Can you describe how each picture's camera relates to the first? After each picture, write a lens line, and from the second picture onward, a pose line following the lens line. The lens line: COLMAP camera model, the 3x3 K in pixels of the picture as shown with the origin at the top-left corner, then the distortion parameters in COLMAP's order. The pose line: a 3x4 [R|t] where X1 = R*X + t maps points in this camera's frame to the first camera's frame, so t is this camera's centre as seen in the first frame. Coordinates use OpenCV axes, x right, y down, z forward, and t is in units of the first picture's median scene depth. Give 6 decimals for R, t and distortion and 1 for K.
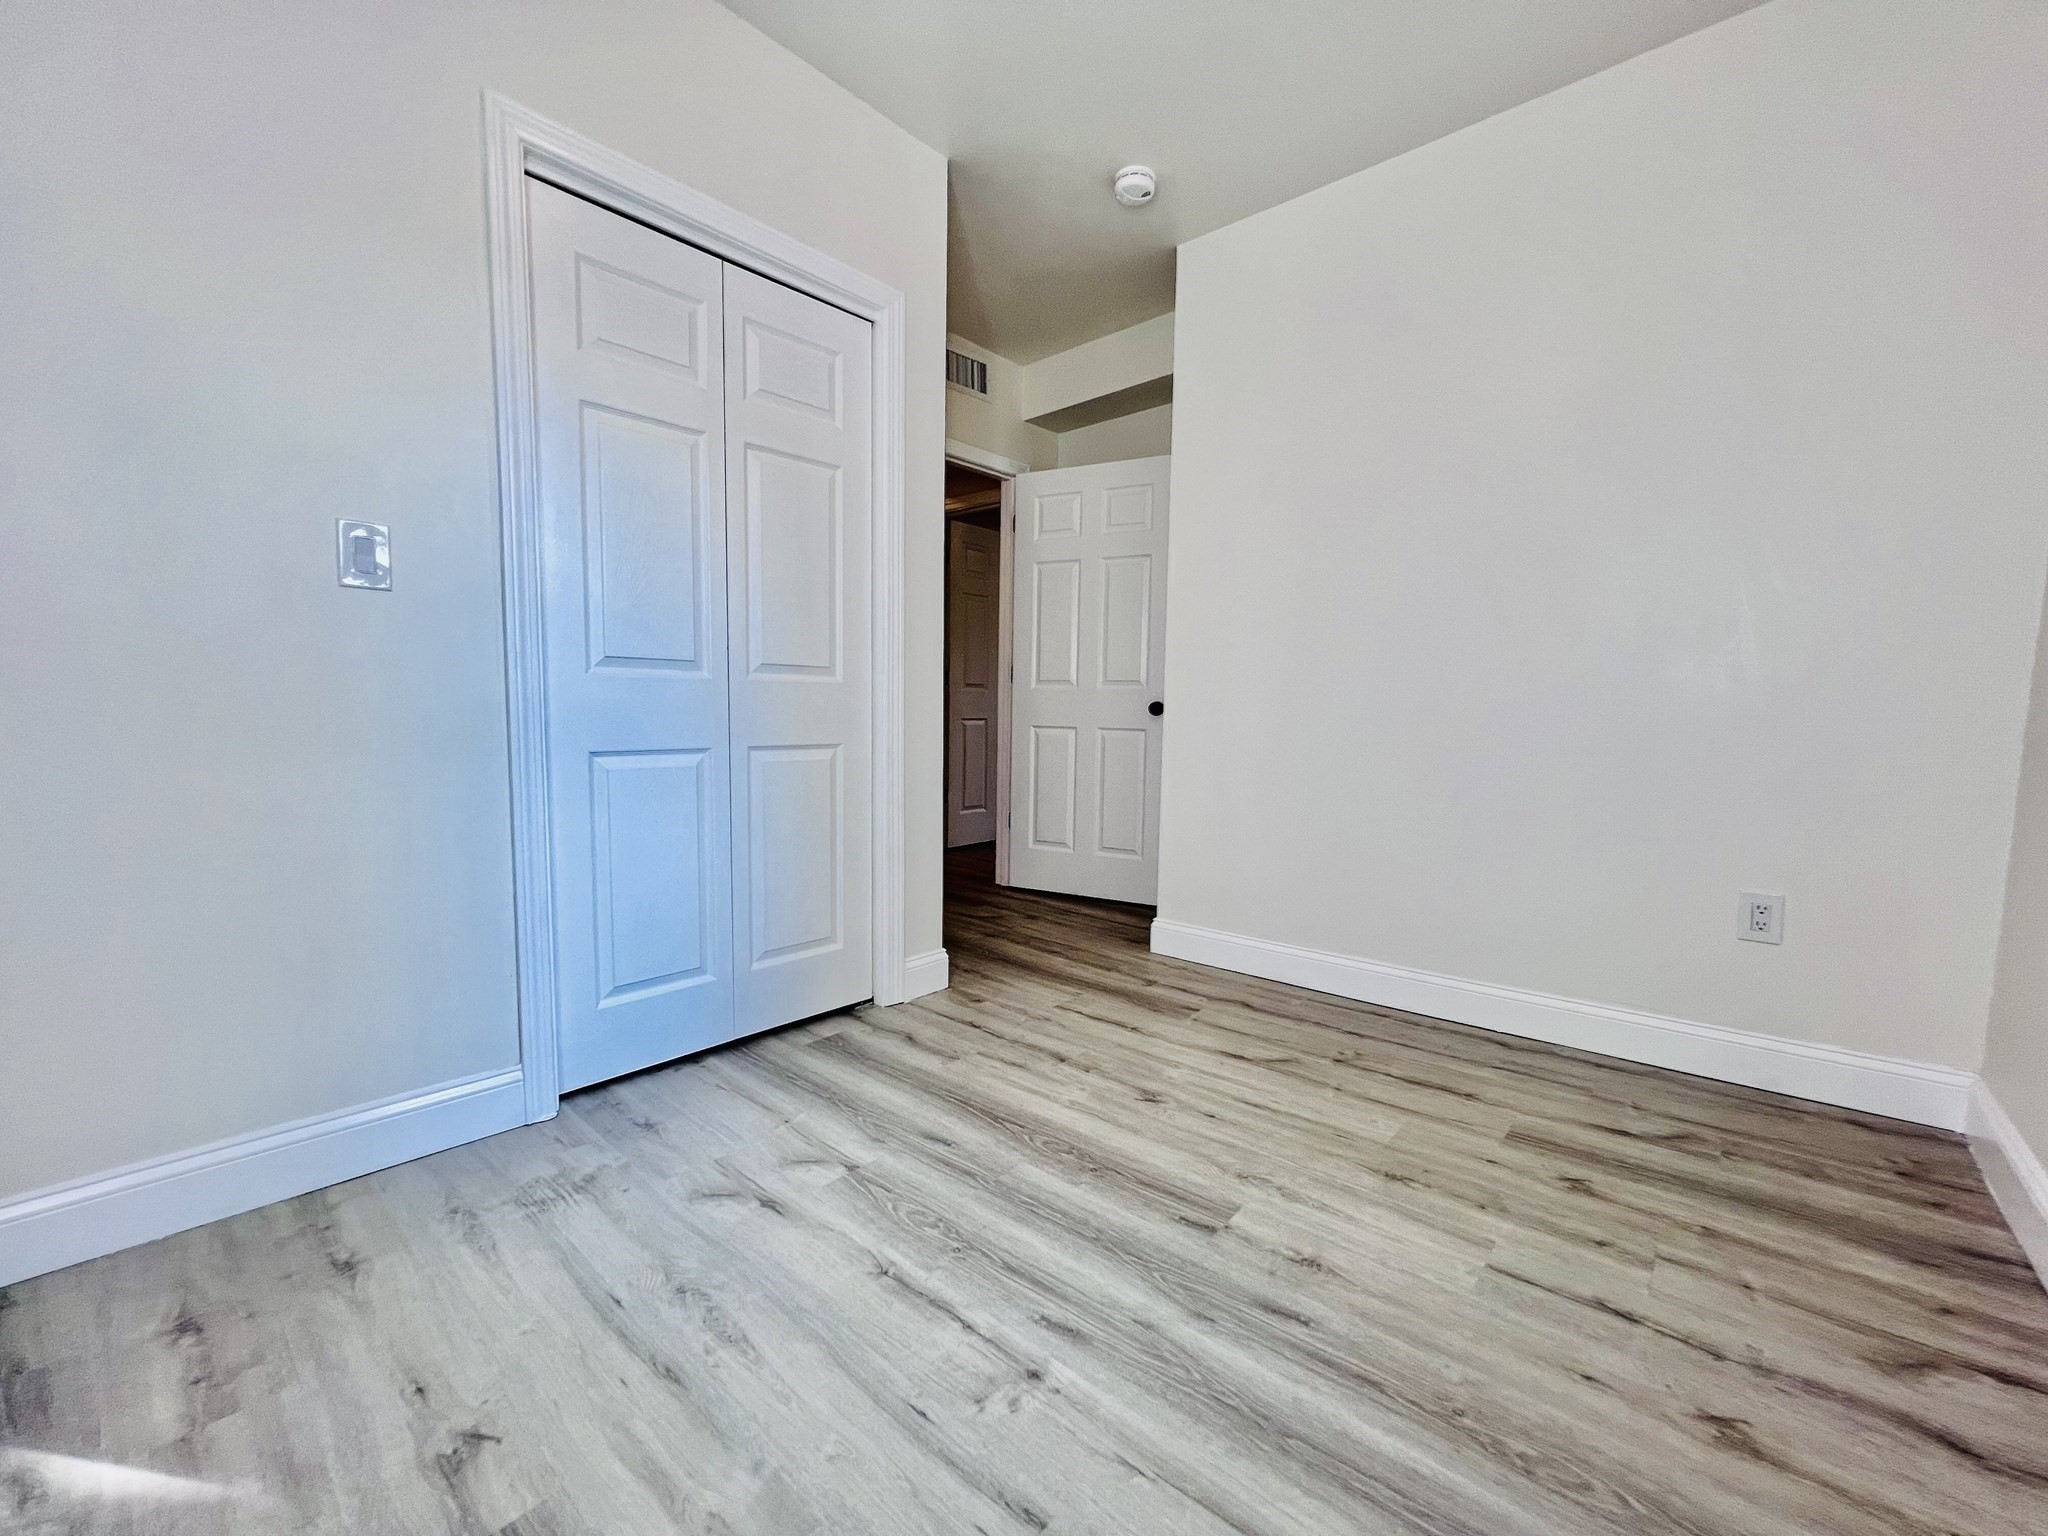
lens RADIAL K [[822.4, 0, 1030.6], [0, 822.4, 774.1], [0, 0, 1]] dist [-0.004234, 0.000076]
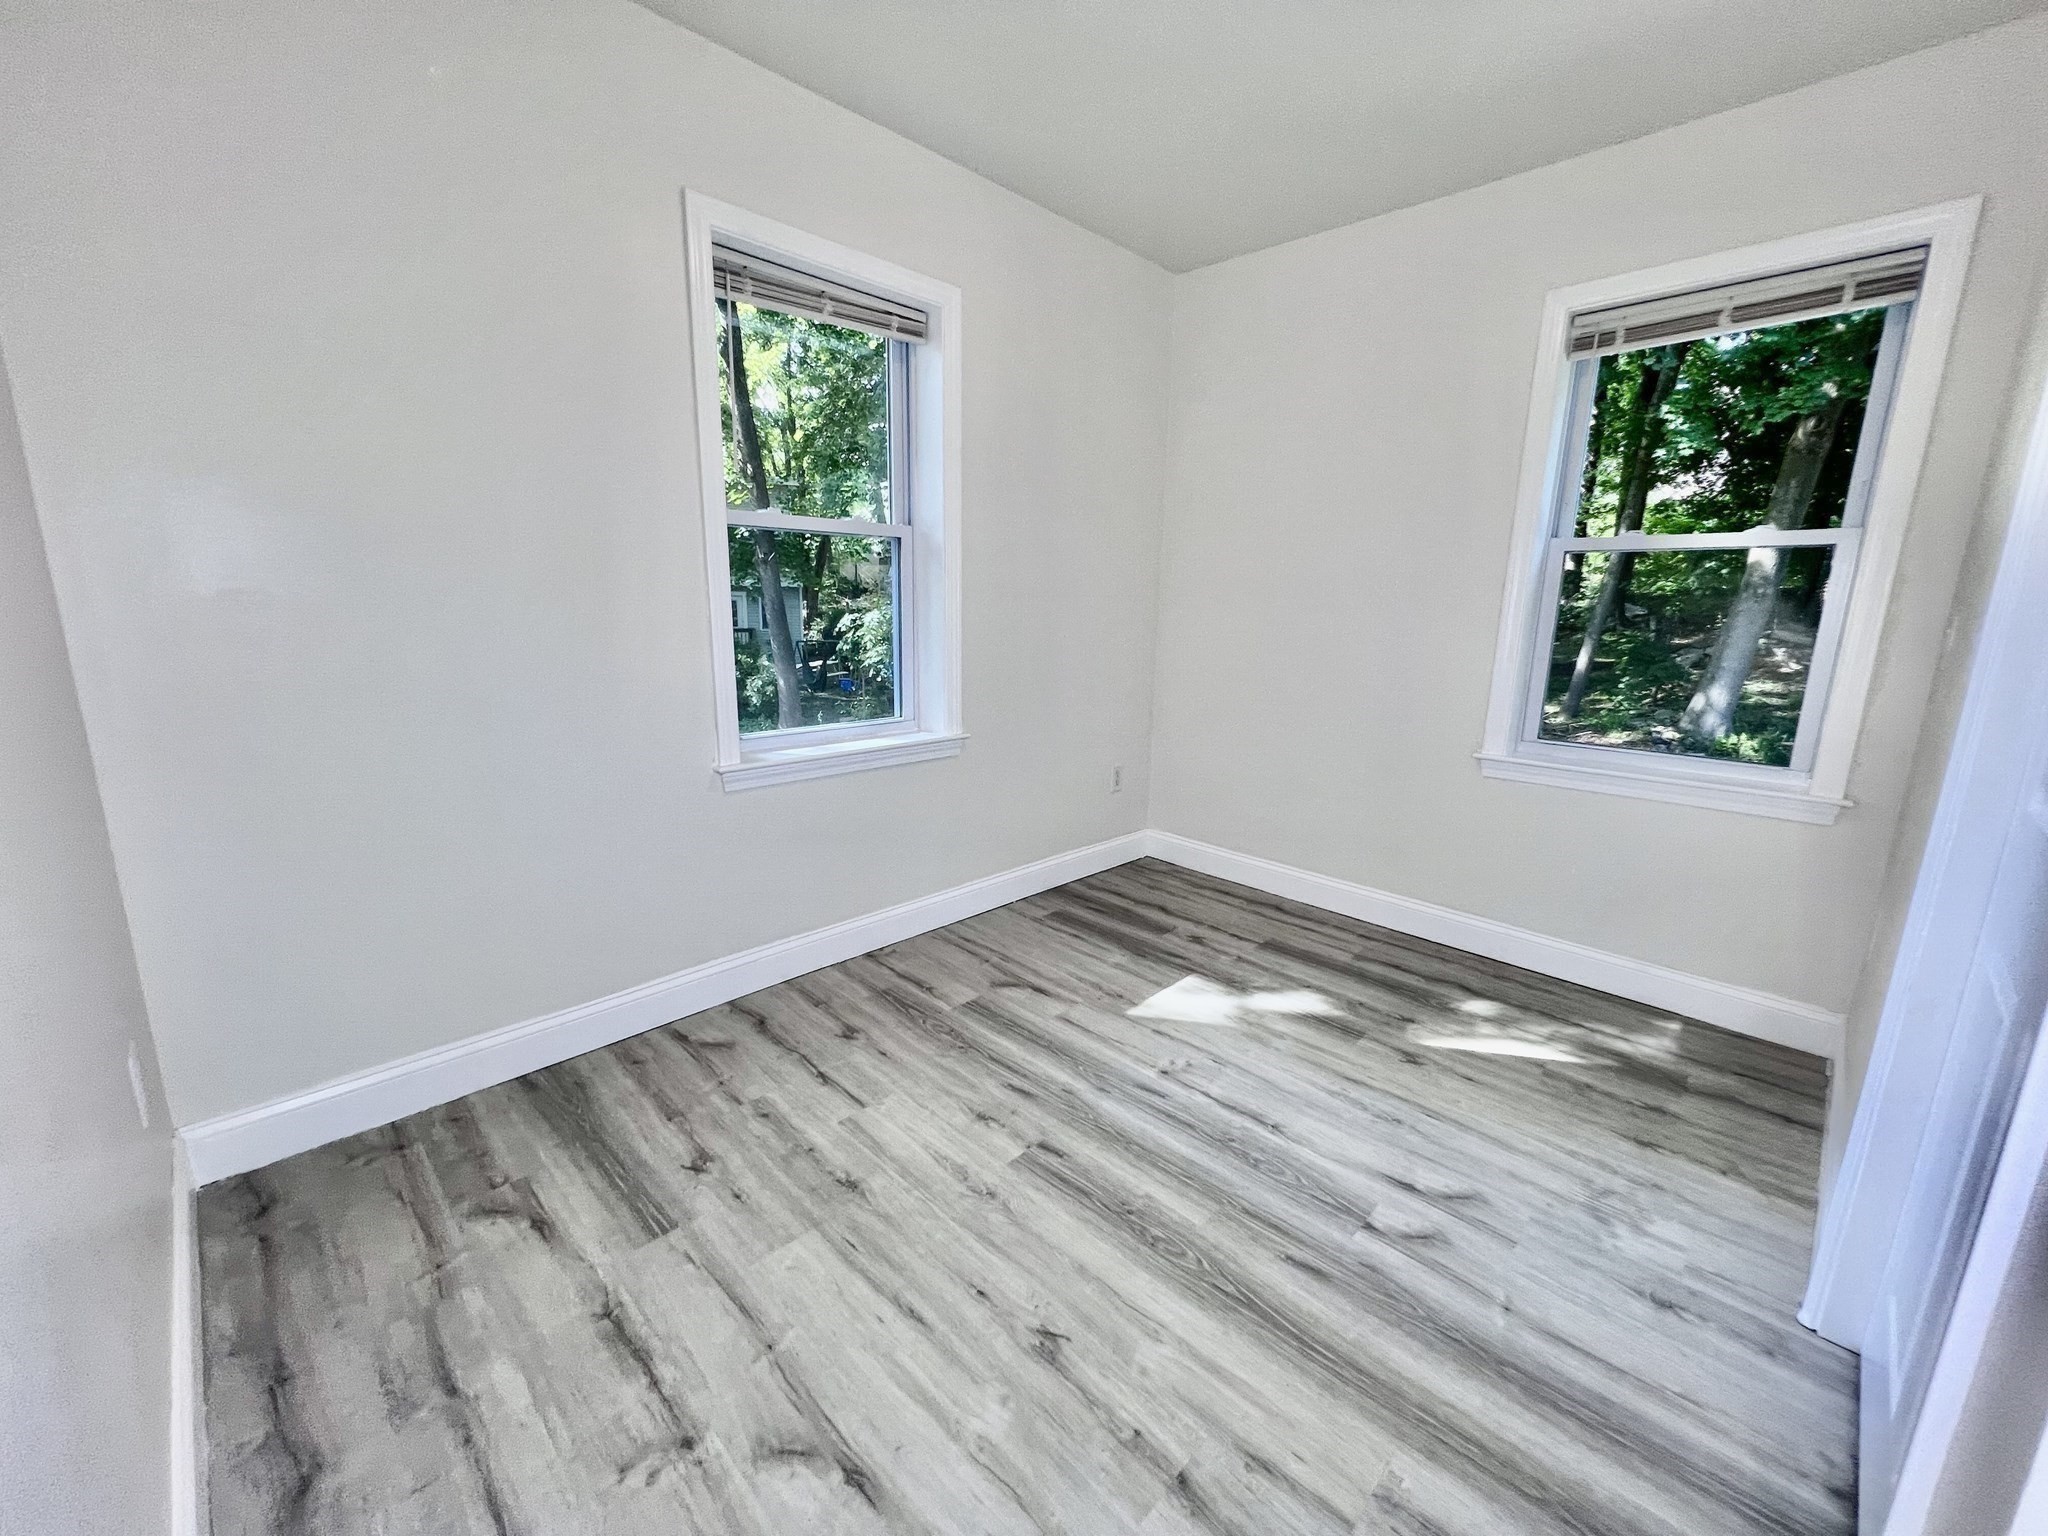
lens RADIAL K [[822.4, 0, 1020.5], [0, 822.4, 771.2], [0, 0, 1]] dist [-0.004234, 0.000076]
pose [[-0.997079, -0.047147, 0.060089, 0.195976], [-0.028134, 0.958133, 0.284938, -0.374306], [-0.071007, 0.282415, -0.956661, 2.018787]]
